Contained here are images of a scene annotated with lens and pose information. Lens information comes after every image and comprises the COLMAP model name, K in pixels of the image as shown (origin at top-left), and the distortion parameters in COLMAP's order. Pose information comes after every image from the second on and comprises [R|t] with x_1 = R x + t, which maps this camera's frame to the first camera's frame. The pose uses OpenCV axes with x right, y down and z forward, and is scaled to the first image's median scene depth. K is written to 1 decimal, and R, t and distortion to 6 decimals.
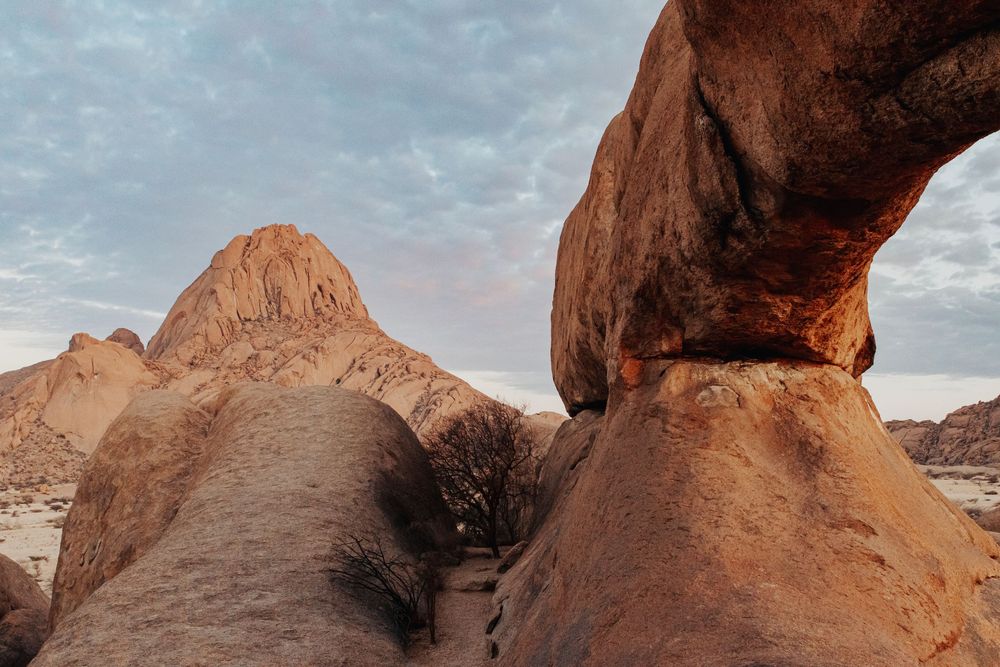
lens RADIAL K [[1133.8, 0, 501.0], [0, 1133.8, 328.9], [0, 0, 1]] dist [0.063644, 0.000000]
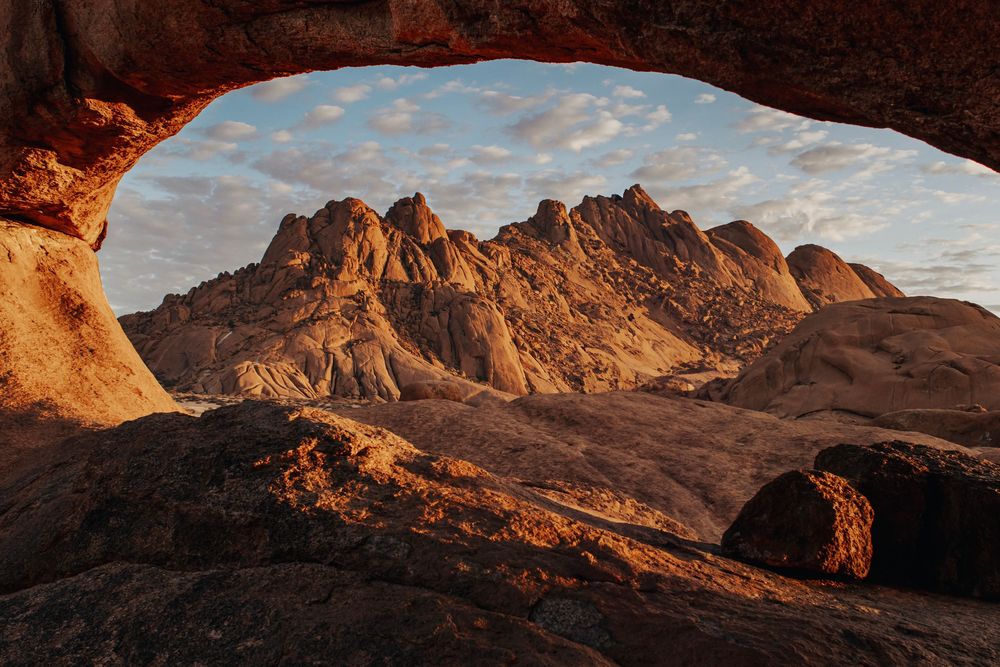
lens RADIAL K [[1133.8, 0, 499.4], [0, 1133.8, 333.6], [0, 0, 1]] dist [0.063644, 0.000000]
pose [[0.734648, 0.088950, 0.672592, -0.138055], [-0.139164, 0.990045, 0.021070, 0.036766], [-0.664022, -0.109080, 0.739713, -0.106097]]
